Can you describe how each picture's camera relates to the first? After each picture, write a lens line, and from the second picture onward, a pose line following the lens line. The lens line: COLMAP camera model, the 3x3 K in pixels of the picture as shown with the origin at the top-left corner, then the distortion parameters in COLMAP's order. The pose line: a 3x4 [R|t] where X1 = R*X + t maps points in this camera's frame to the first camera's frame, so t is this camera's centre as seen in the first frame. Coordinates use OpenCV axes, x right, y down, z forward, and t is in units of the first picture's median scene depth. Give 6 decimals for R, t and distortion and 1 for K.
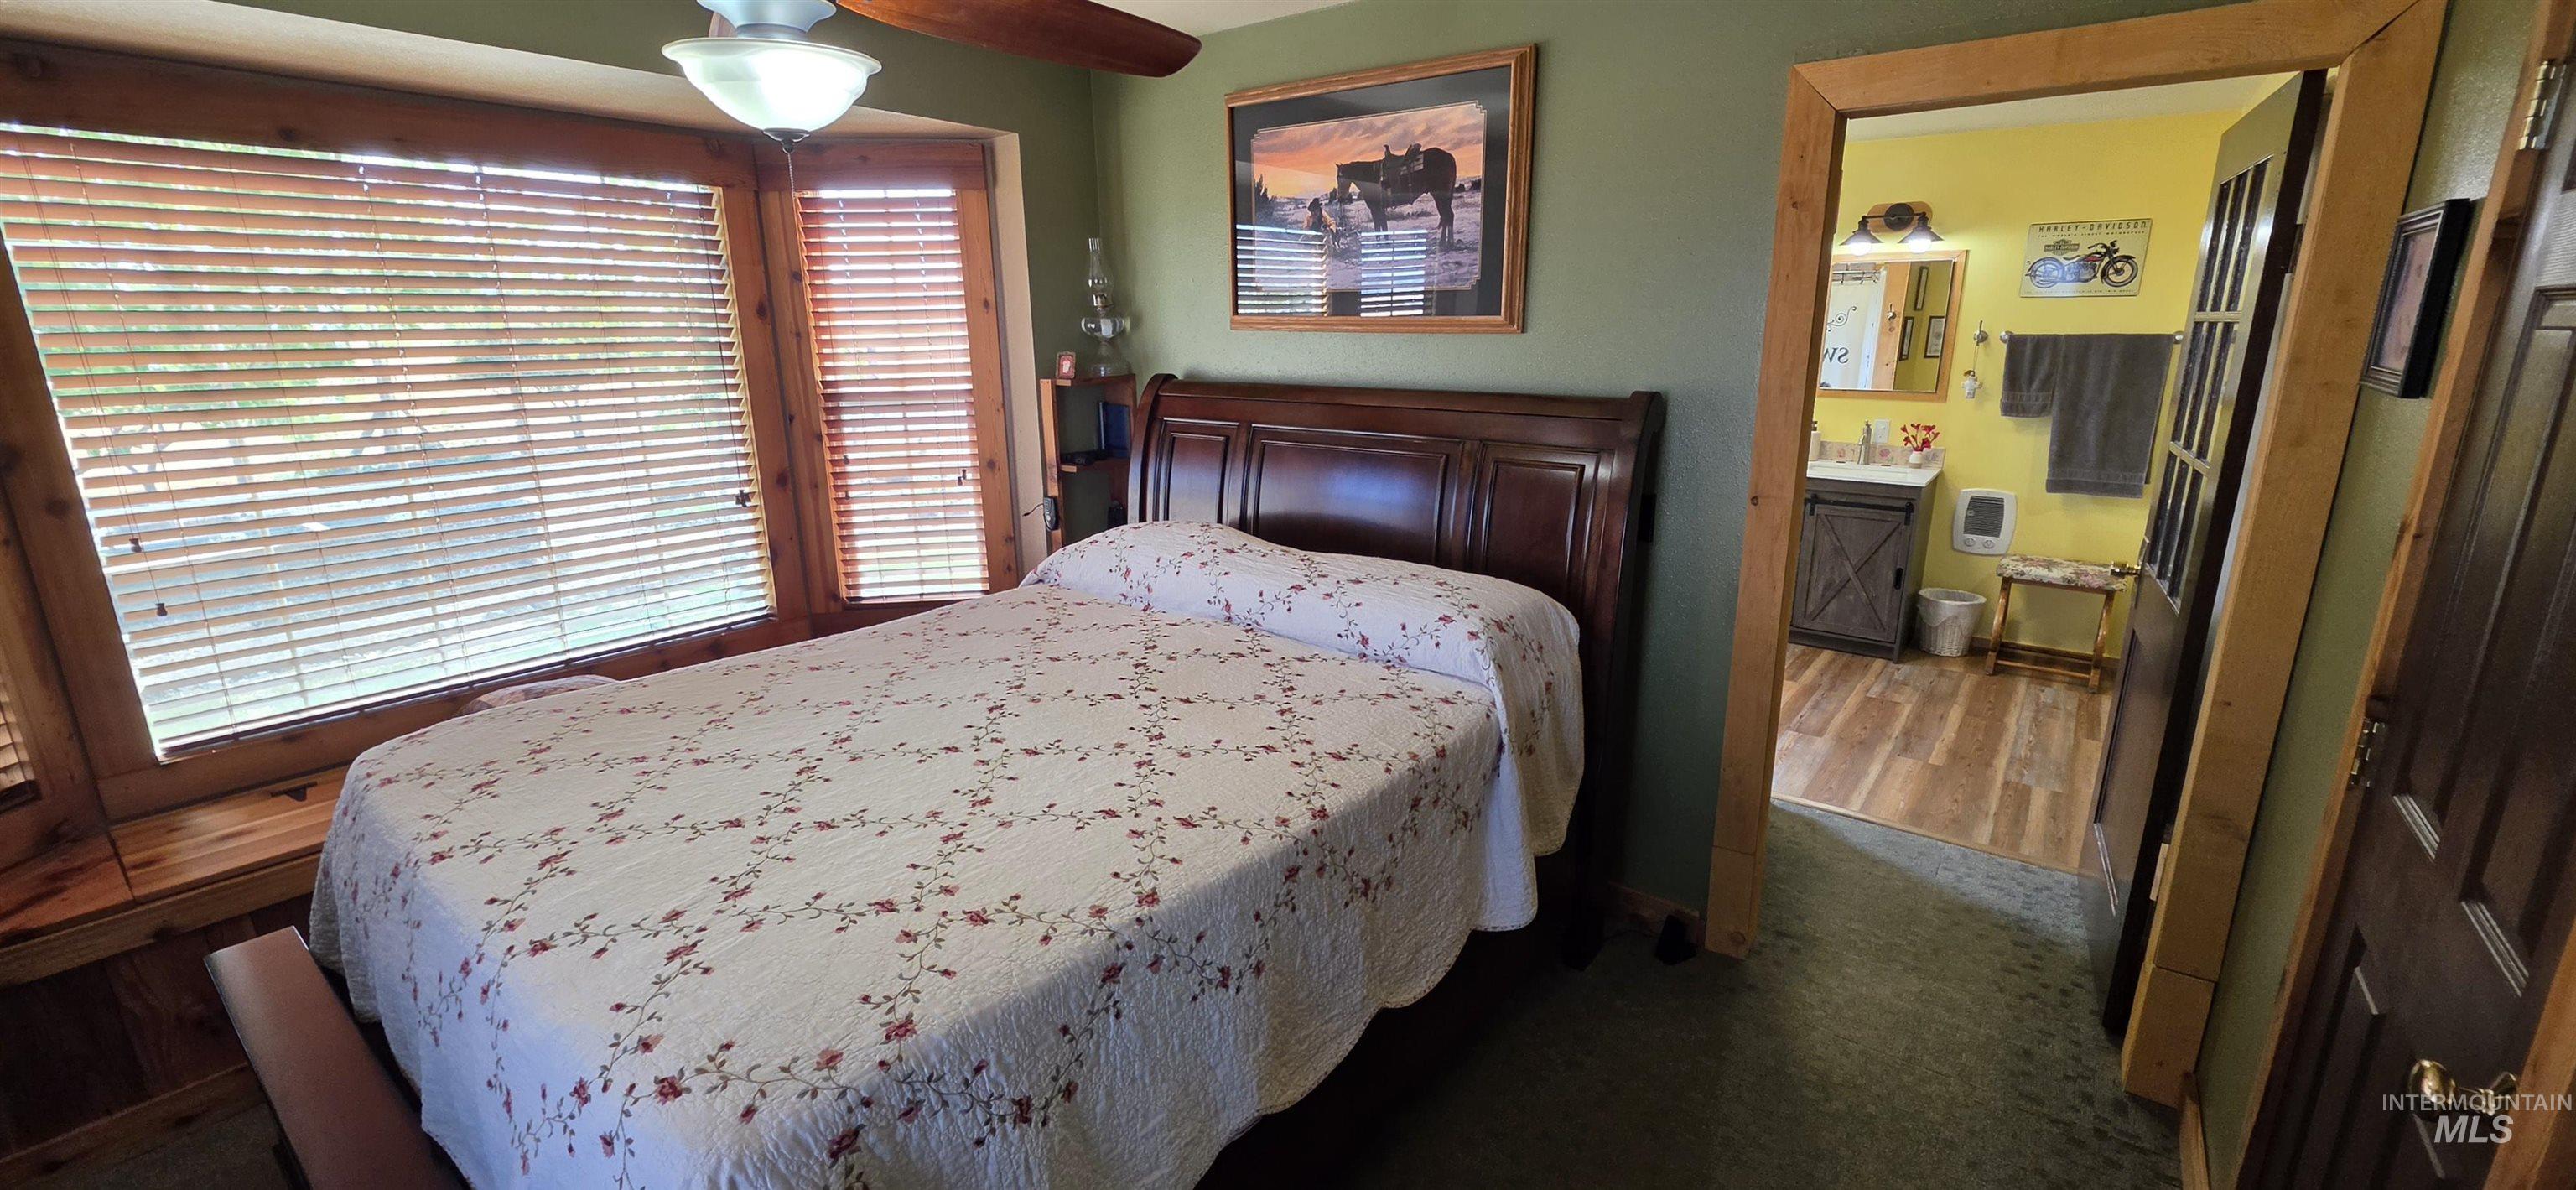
lens RADIAL K [[1043.0, 0, 1289.3], [0, 1043.0, 589.1], [0, 0, 1]] dist [-0.001526, -0.000519]
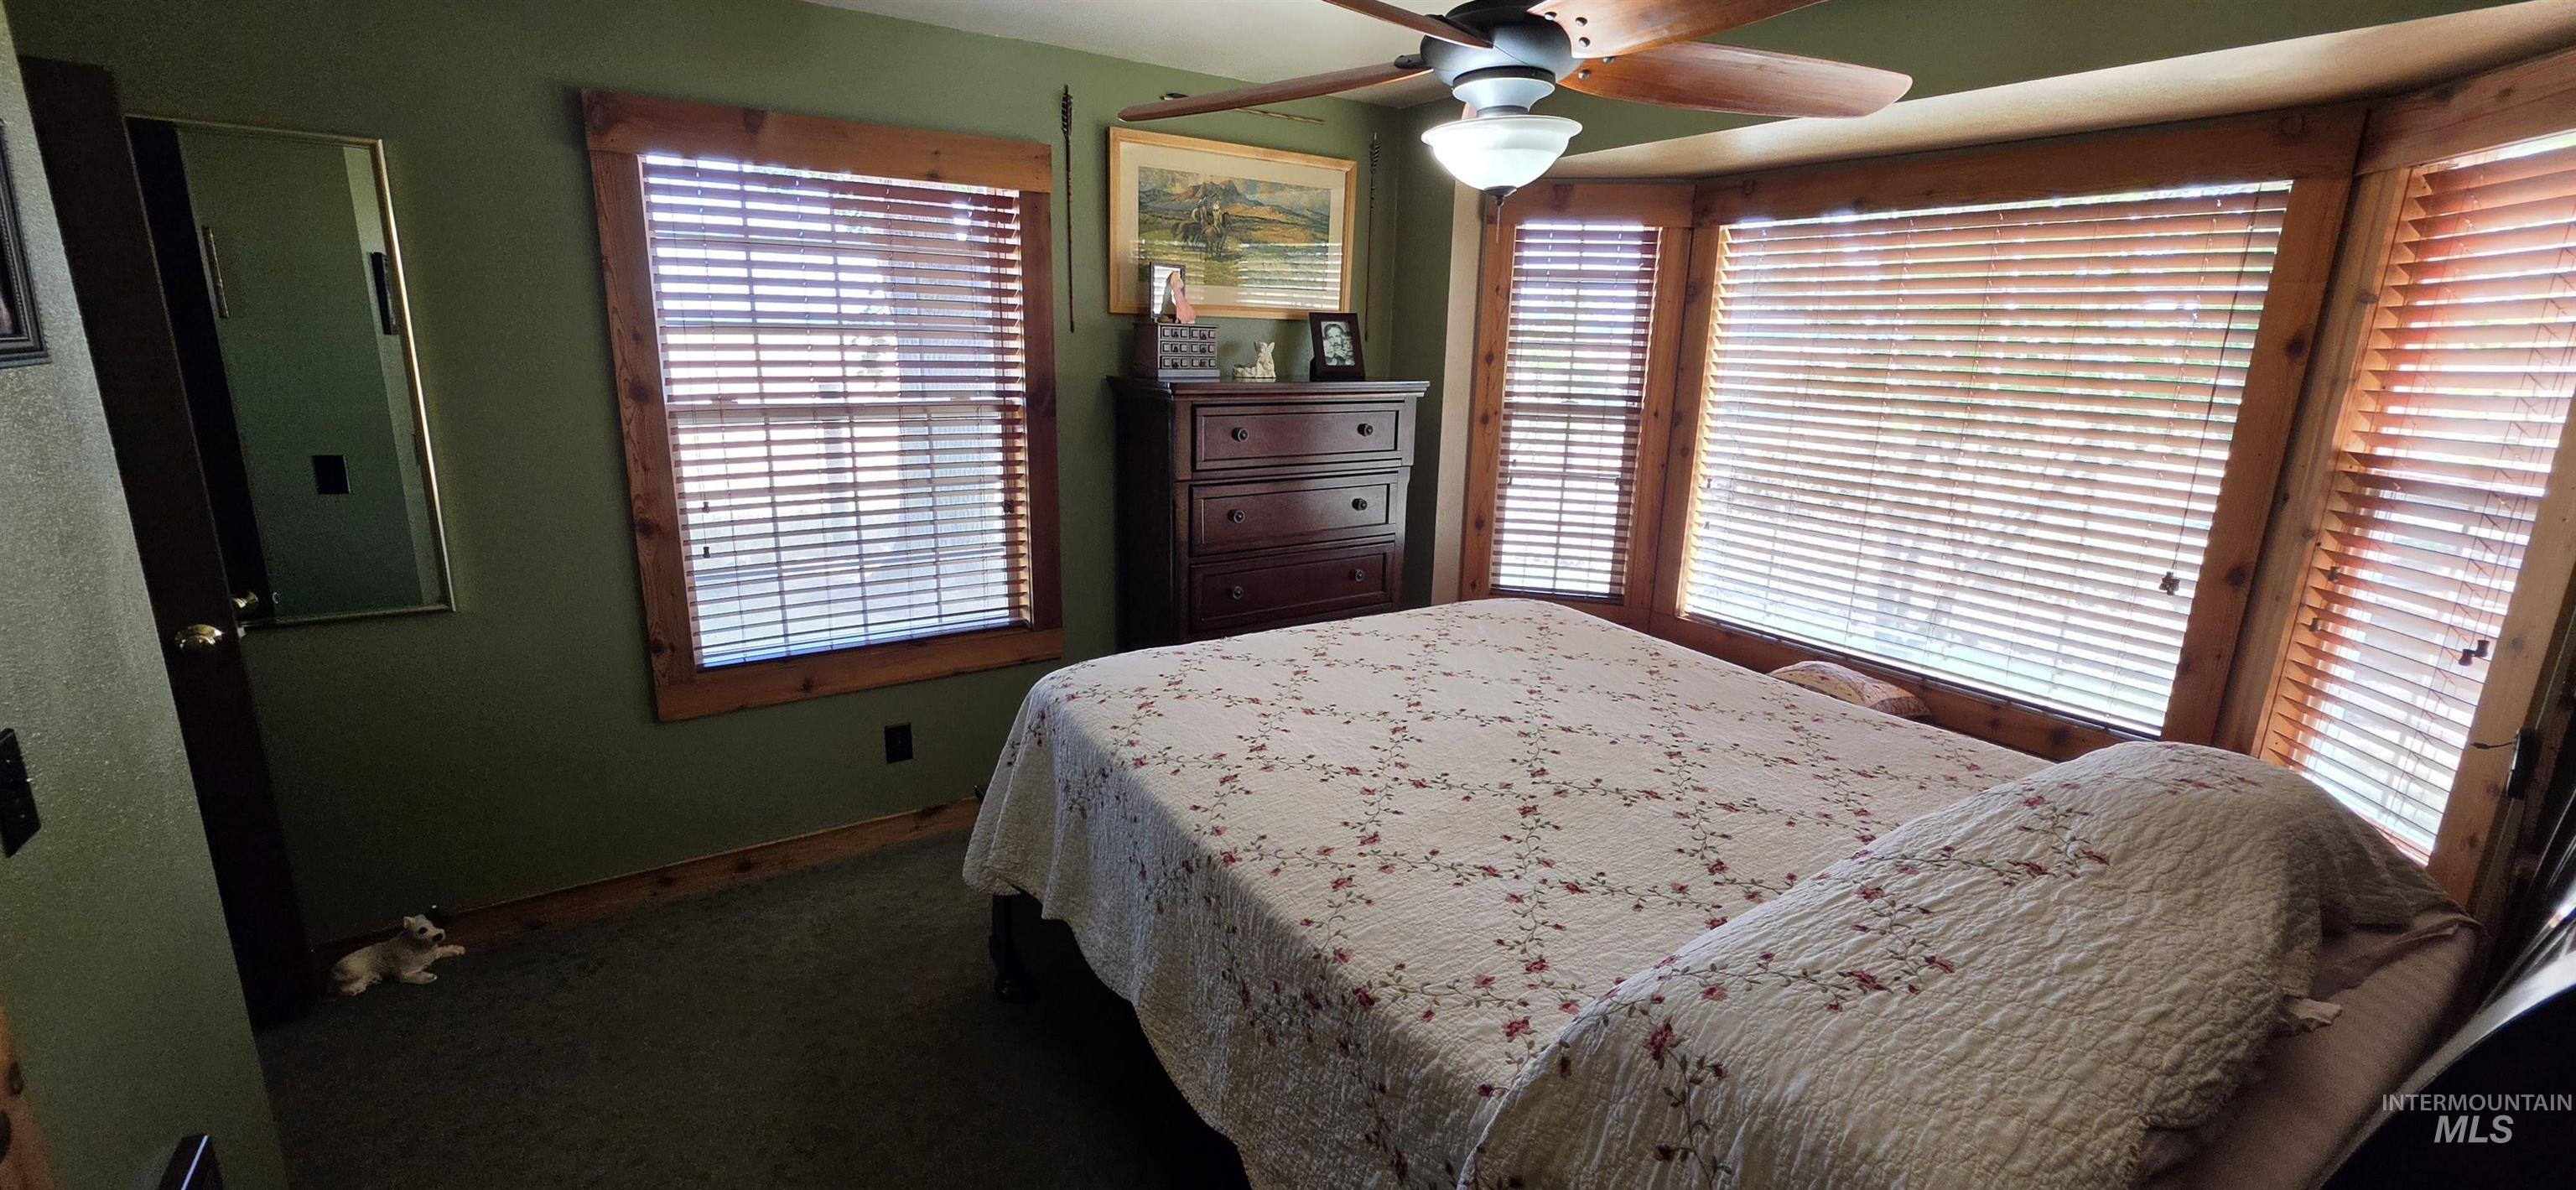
lens RADIAL K [[1043.0, 0, 1286.9], [0, 1043.0, 584.2], [0, 0, 1]] dist [-0.001526, -0.000519]
pose [[-0.330498, 0.215655, -0.918838, 0.619511], [-0.261437, 0.914531, 0.308681, -0.235512], [0.906875, 0.342236, -0.245871, 0.906583]]
